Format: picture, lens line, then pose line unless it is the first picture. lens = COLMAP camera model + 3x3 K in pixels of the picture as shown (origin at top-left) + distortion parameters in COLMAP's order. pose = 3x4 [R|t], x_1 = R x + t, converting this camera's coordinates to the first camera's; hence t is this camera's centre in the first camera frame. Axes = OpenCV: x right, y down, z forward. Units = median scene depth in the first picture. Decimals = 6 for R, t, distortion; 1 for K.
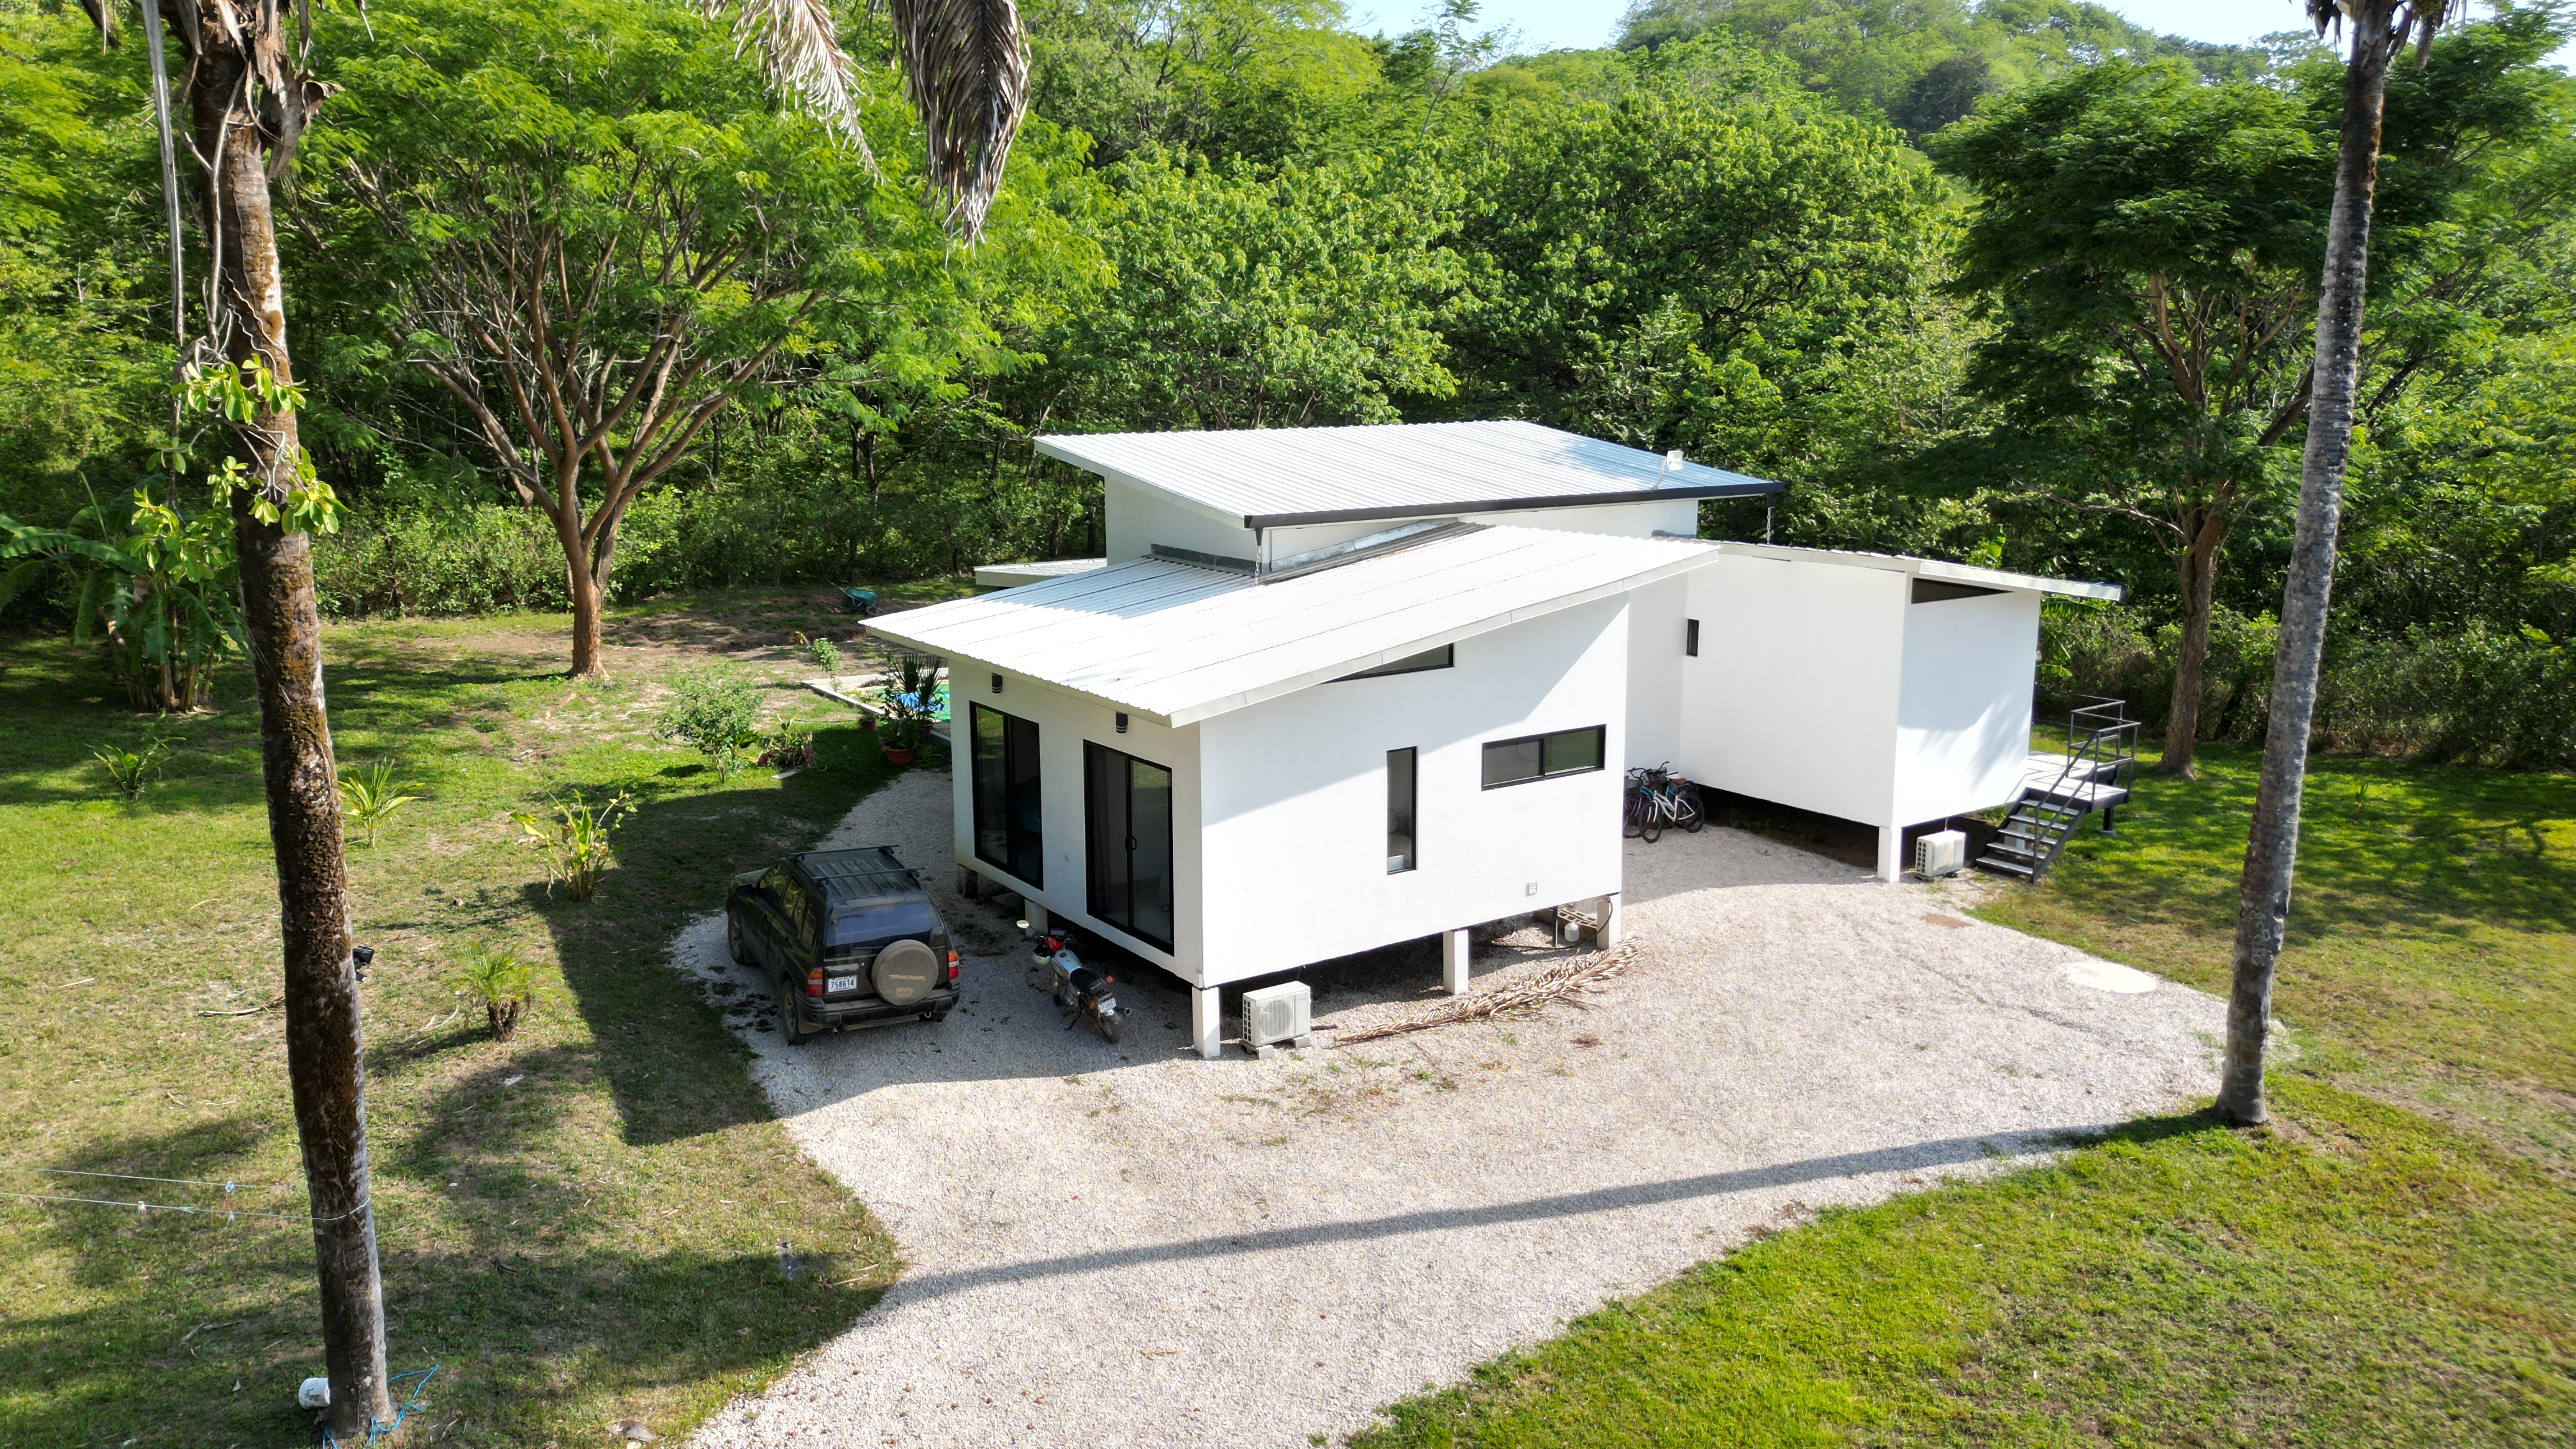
lens RADIAL K [[1823.1, 0, 1275.4], [0, 1823.1, 724.0], [0, 0, 1]] dist [0.015106, -0.004230]
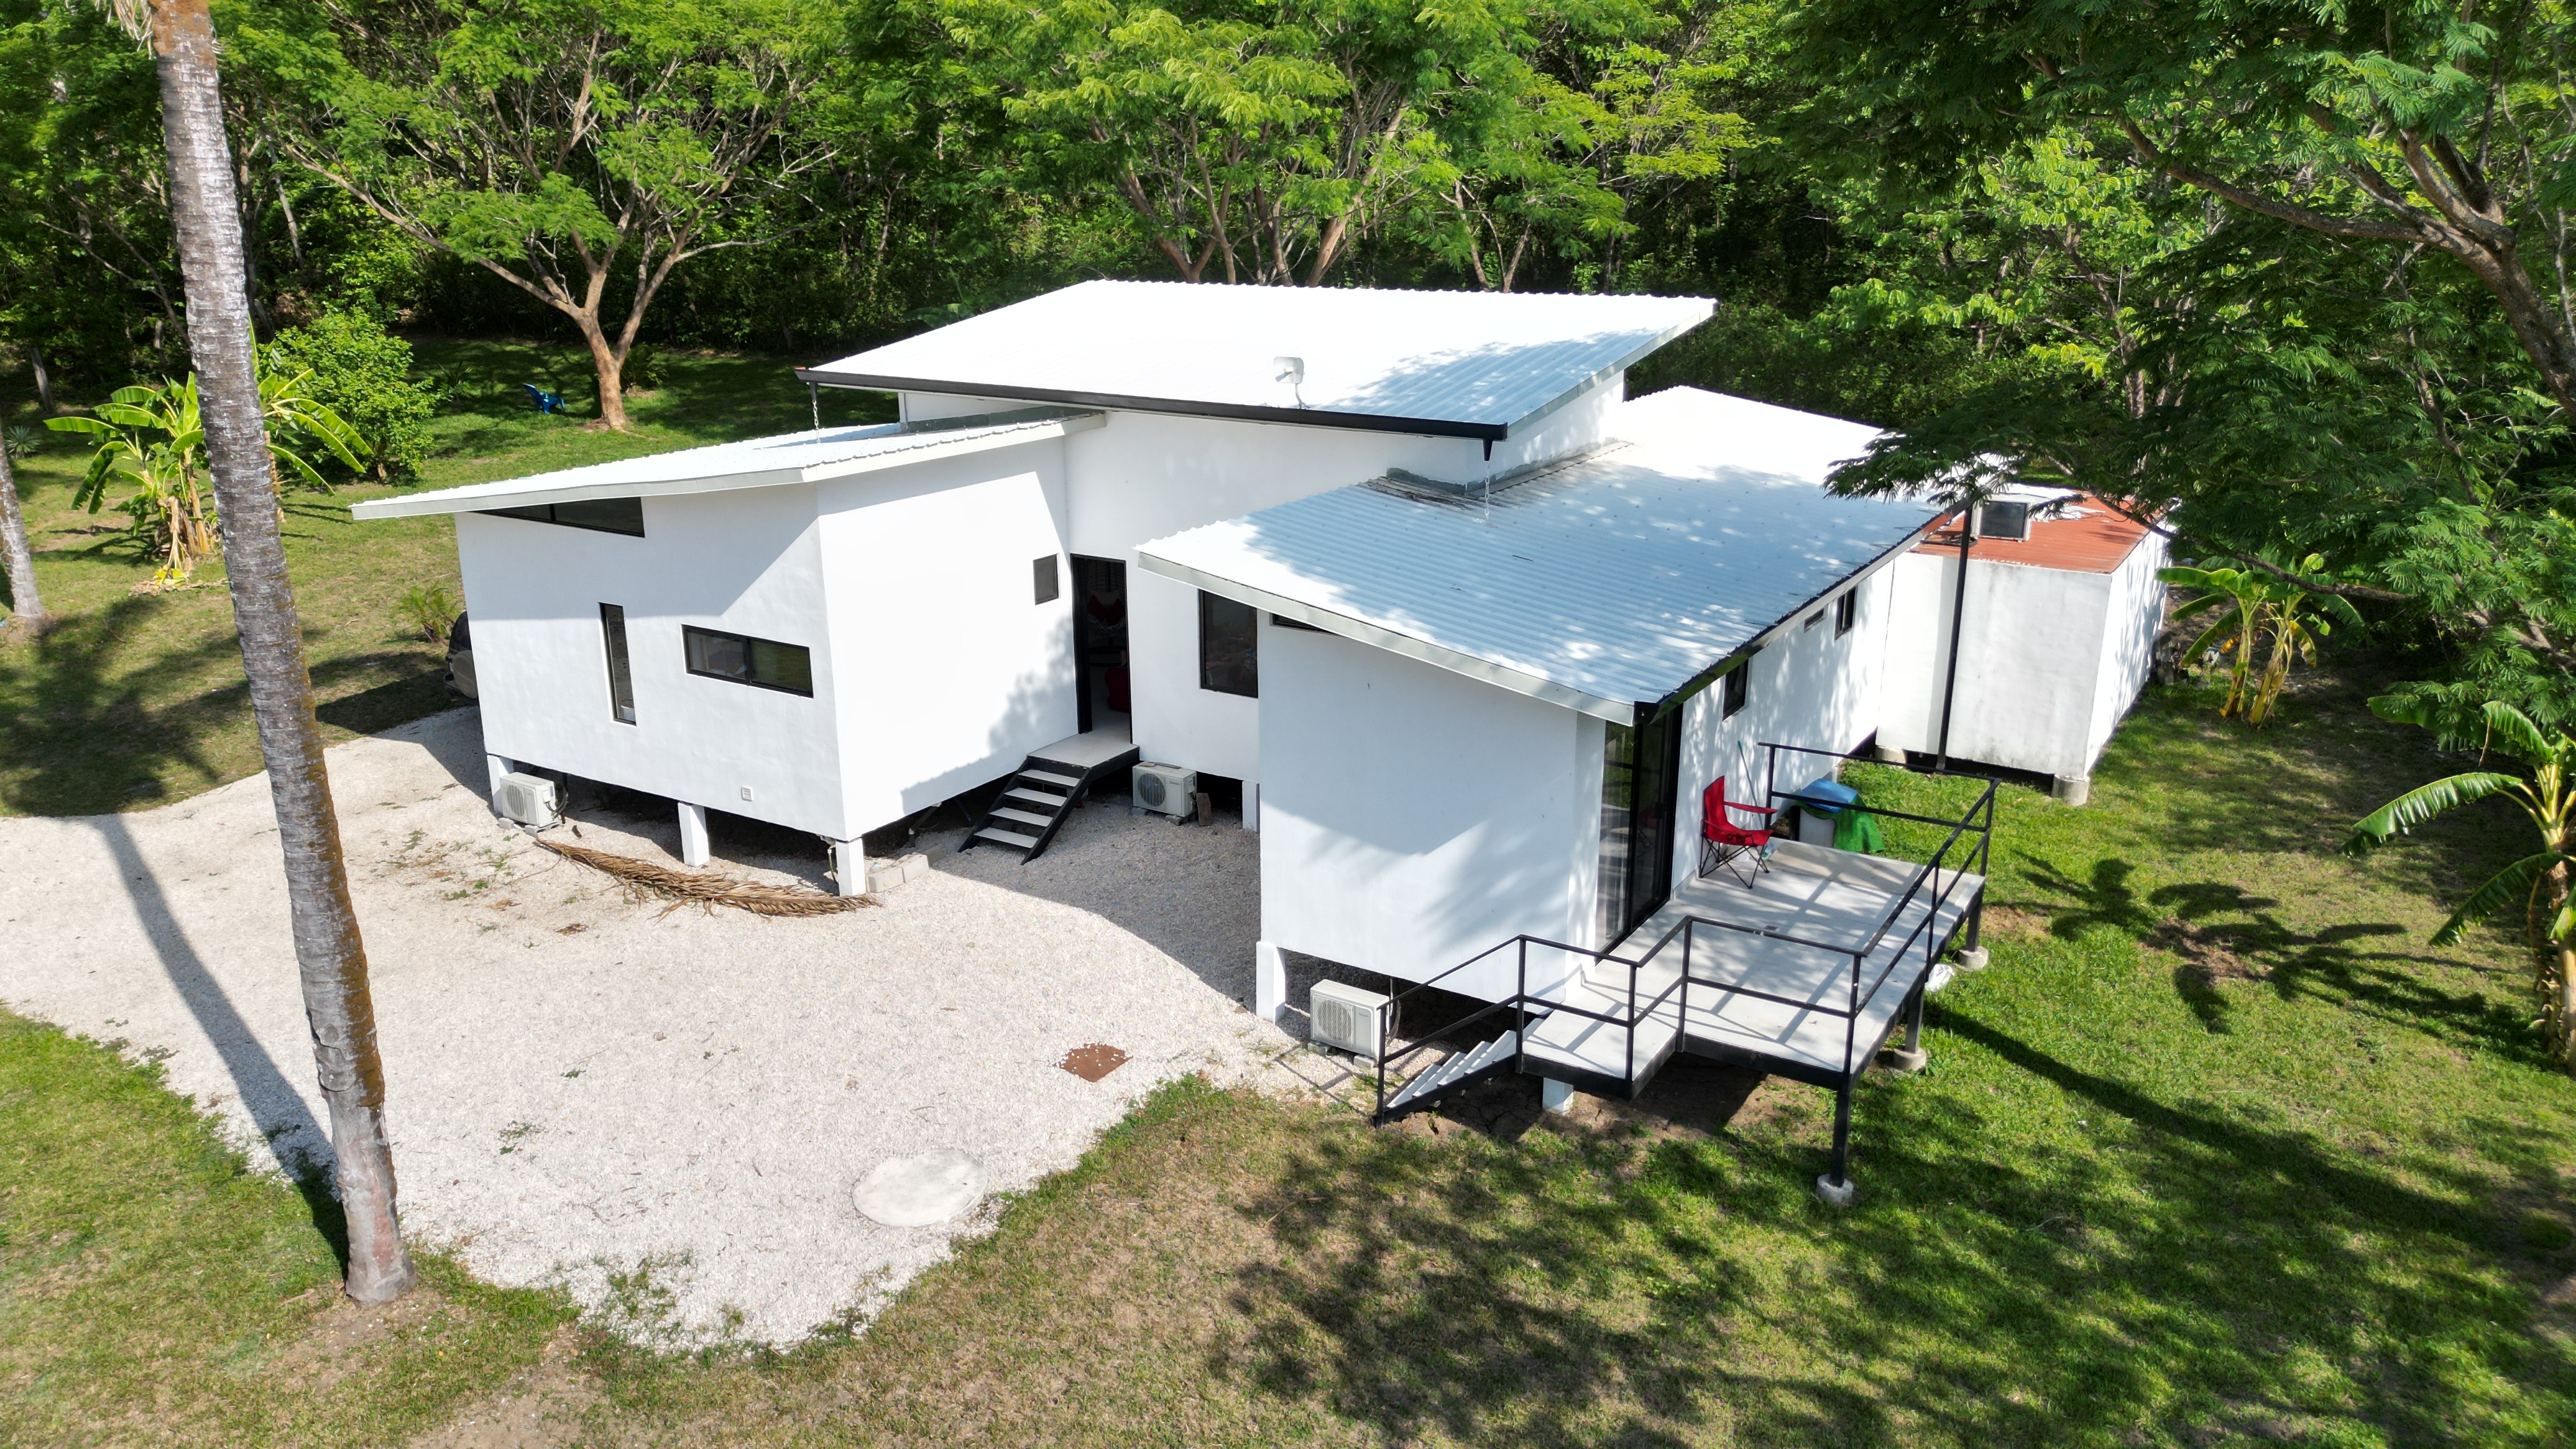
lens RADIAL K [[1823.1, 0, 1275.4], [0, 1823.1, 724.0], [0, 0, 1]] dist [0.015106, -0.004230]
pose [[0.400666, 0.273856, -0.874340, 1.092153], [-0.175467, 0.959557, 0.220140, -0.205821], [0.899265, 0.065216, 0.432515, 0.849118]]
